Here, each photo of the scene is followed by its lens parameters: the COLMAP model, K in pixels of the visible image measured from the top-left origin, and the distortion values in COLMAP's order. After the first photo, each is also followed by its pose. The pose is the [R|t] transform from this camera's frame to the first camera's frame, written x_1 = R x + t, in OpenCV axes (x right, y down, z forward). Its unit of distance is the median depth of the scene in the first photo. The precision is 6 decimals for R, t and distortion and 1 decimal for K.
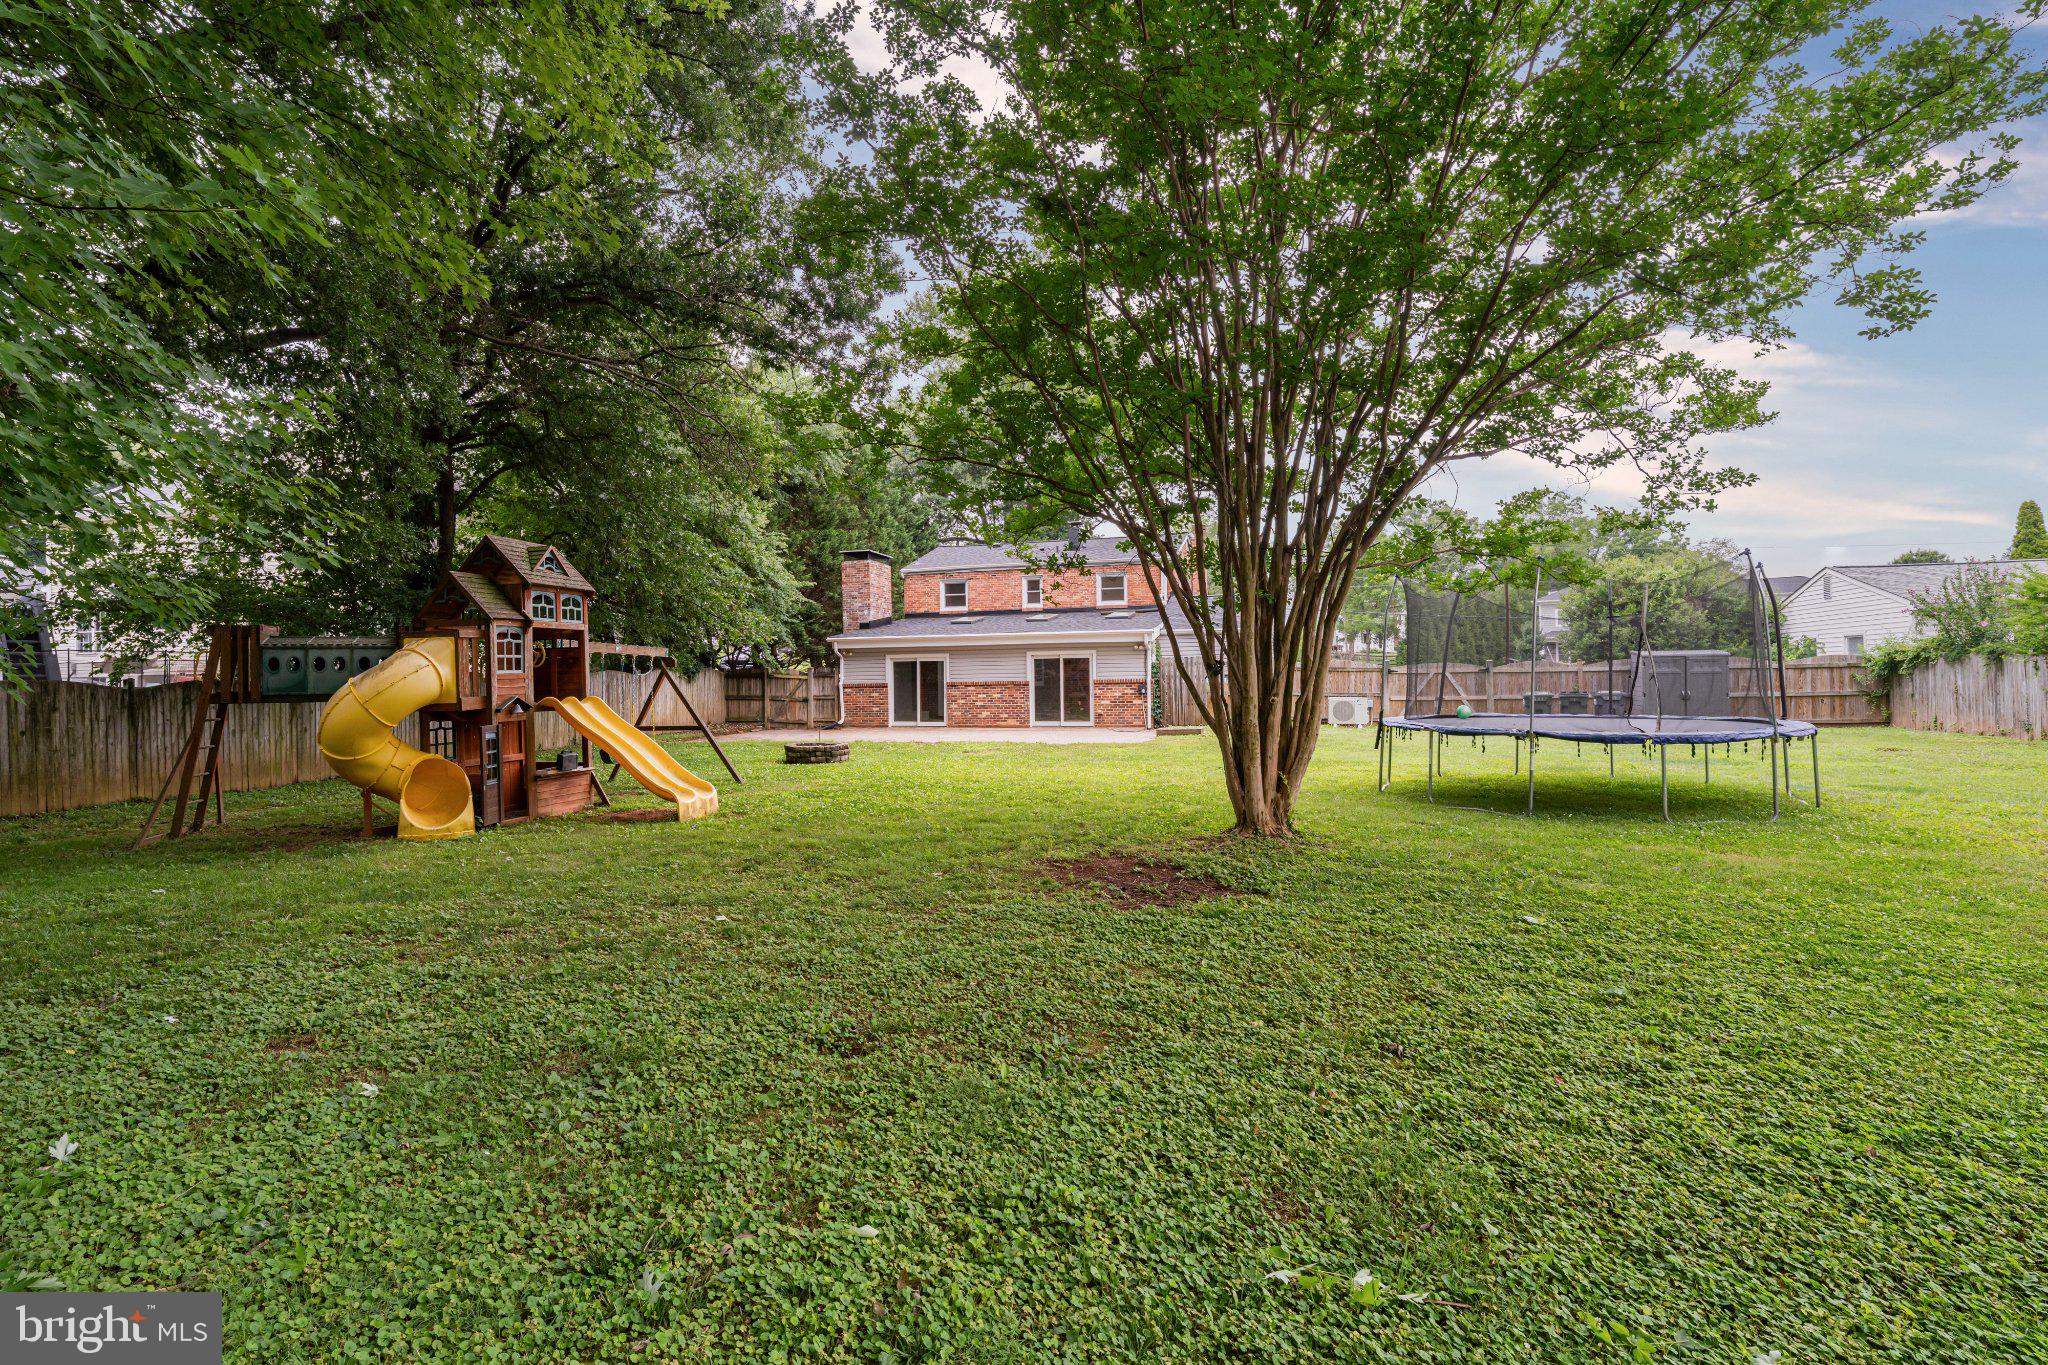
lens RADIAL K [[996.6, 0, 1019.7], [0, 996.6, 692.3], [0, 0, 1]] dist [-0.000504, -0.000004]
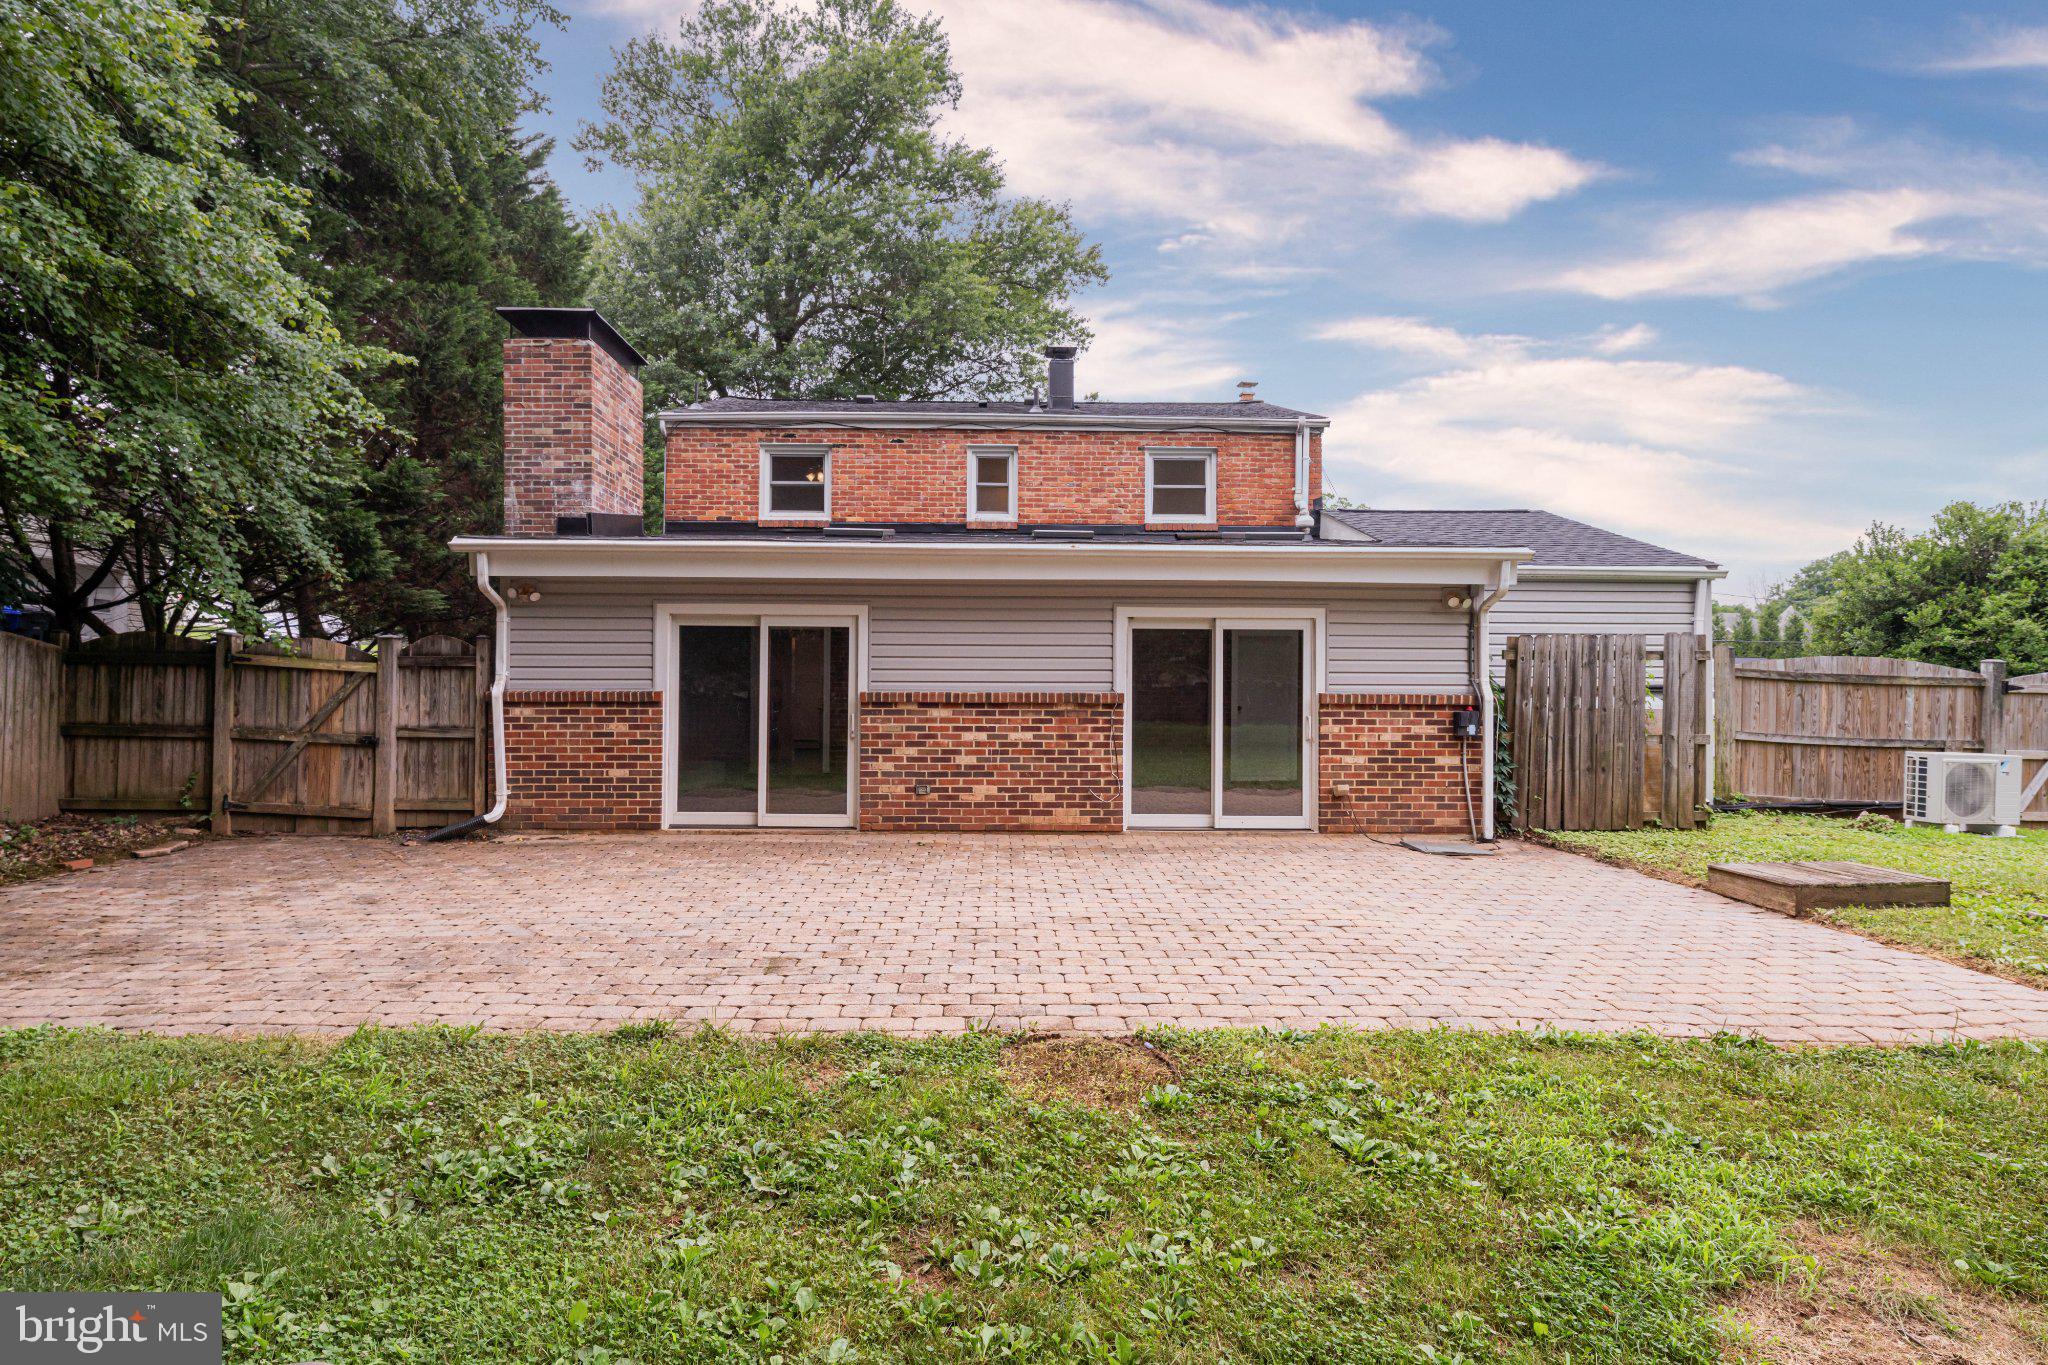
lens RADIAL K [[1039.0, 0, 1028.6], [0, 1039.0, 686.0], [0, 0, 1]] dist [0.001950, 0.000026]
pose [[0.950139, 0.020040, 0.311182, -0.121412], [-0.015607, 0.999738, -0.016730, -0.007229], [-0.311436, 0.011039, 0.950203, 0.631729]]
